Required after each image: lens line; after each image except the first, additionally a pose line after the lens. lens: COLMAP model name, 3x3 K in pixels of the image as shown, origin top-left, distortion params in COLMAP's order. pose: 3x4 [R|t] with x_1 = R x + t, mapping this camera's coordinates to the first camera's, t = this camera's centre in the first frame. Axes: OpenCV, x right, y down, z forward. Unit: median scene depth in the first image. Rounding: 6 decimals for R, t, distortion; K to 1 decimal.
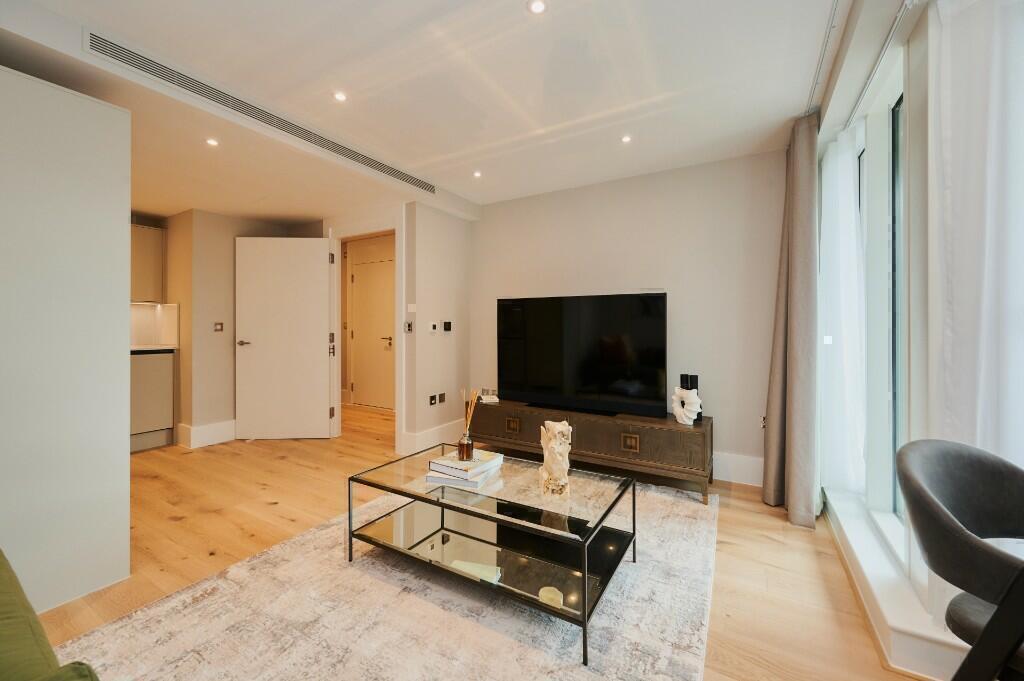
lens RADIAL K [[397.7, 0, 514.5], [0, 397.7, 325.8], [0, 0, 1]] dist [0.000388, -0.000031]
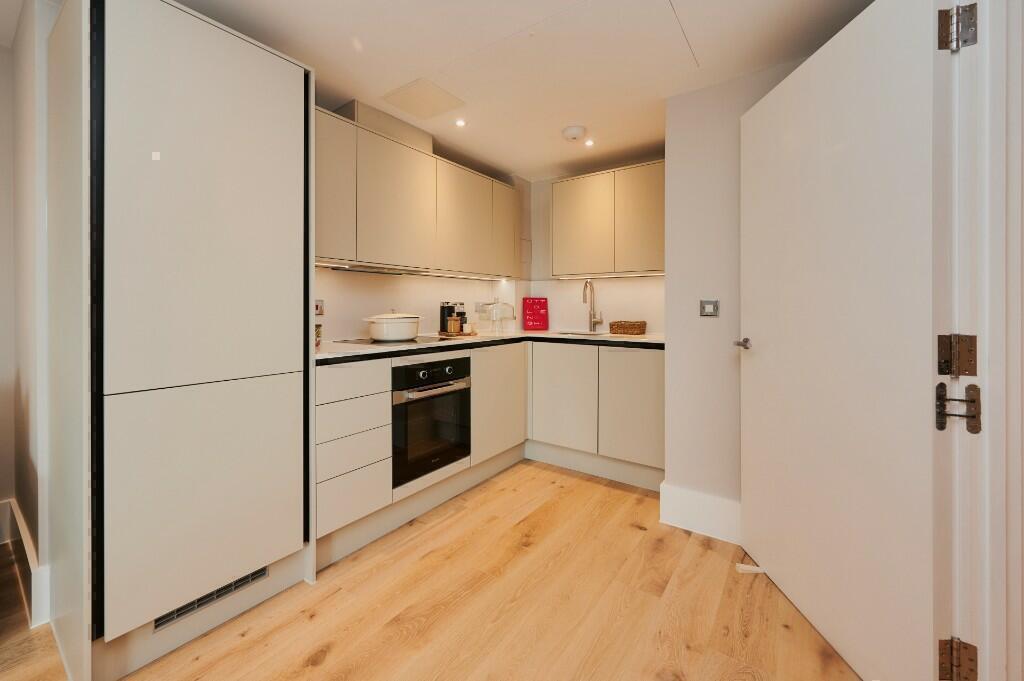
lens RADIAL K [[415.7, 0, 495.1], [0, 415.7, 307.2], [0, 0, 1]] dist [0.000148, 0.000025]
pose [[-0.114063, 0.003323, -0.993468, -0.230253], [0.003318, 0.999990, 0.002964, -0.000817], [0.993468, -0.002958, -0.114073, 0.984582]]
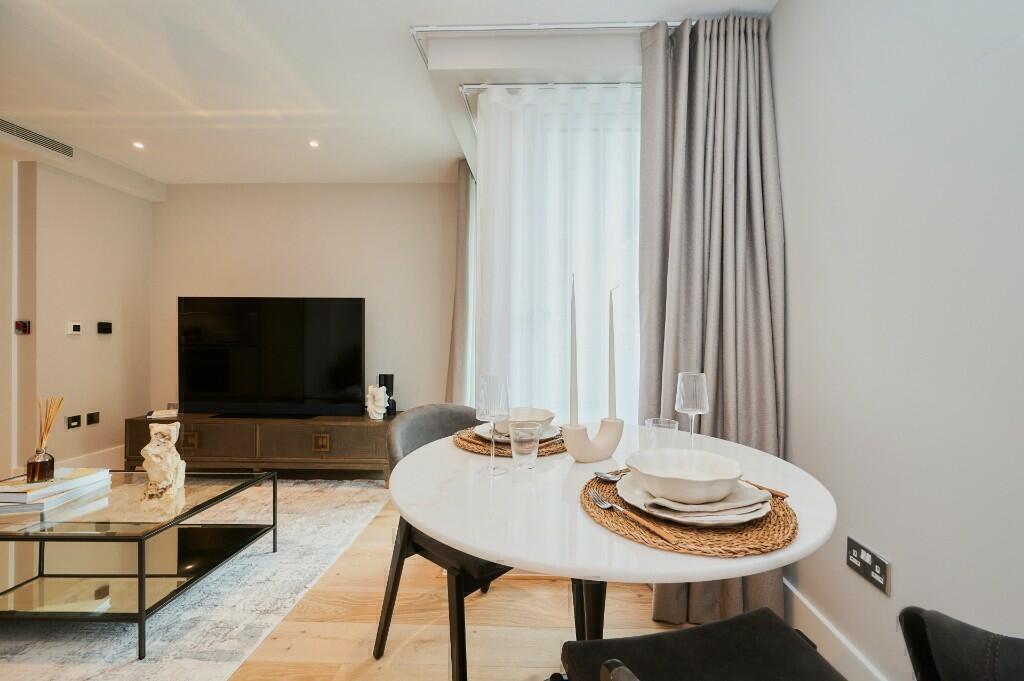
lens RADIAL K [[403.9, 0, 522.4], [0, 403.9, 339.2], [0, 0, 1]] dist [0.001237, 0.000330]
pose [[0.877148, 0.001832, 0.480216, 0.220909], [-0.005878, 0.999959, 0.006921, 0.016392], [-0.480184, -0.008894, 0.877123, -0.142964]]
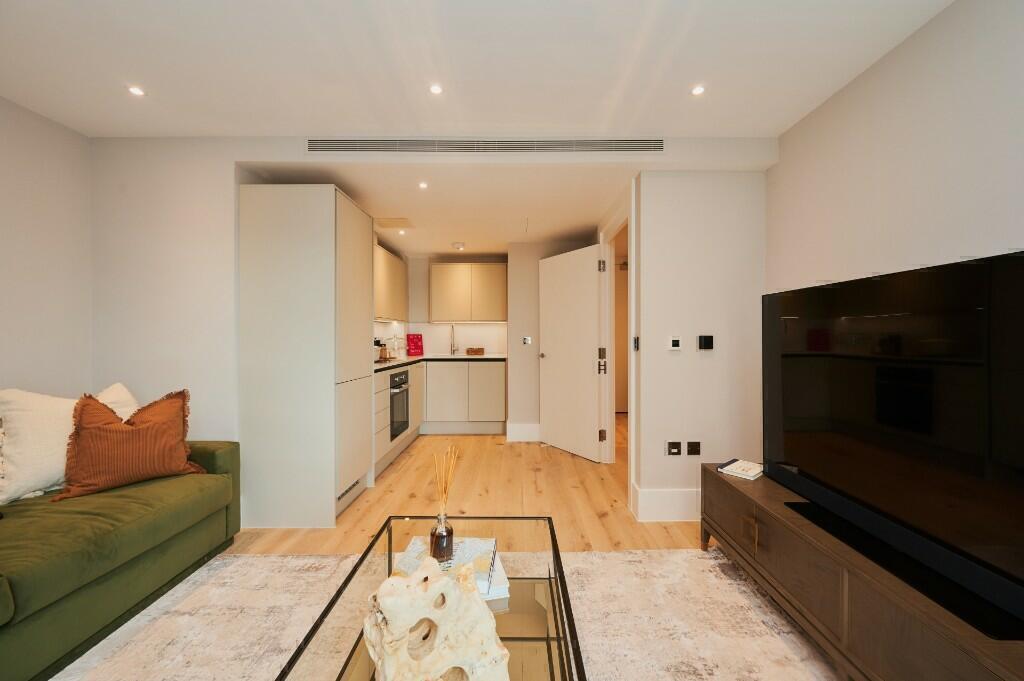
lens RADIAL K [[403.9, 0, 522.4], [0, 403.9, 339.2], [0, 0, 1]] dist [0.001237, 0.000330]
pose [[0.509856, 0.004049, -0.860250, 0.317625], [0.005694, 0.999951, 0.008082, -0.013629], [0.860241, -0.009019, 0.509808, 0.490250]]
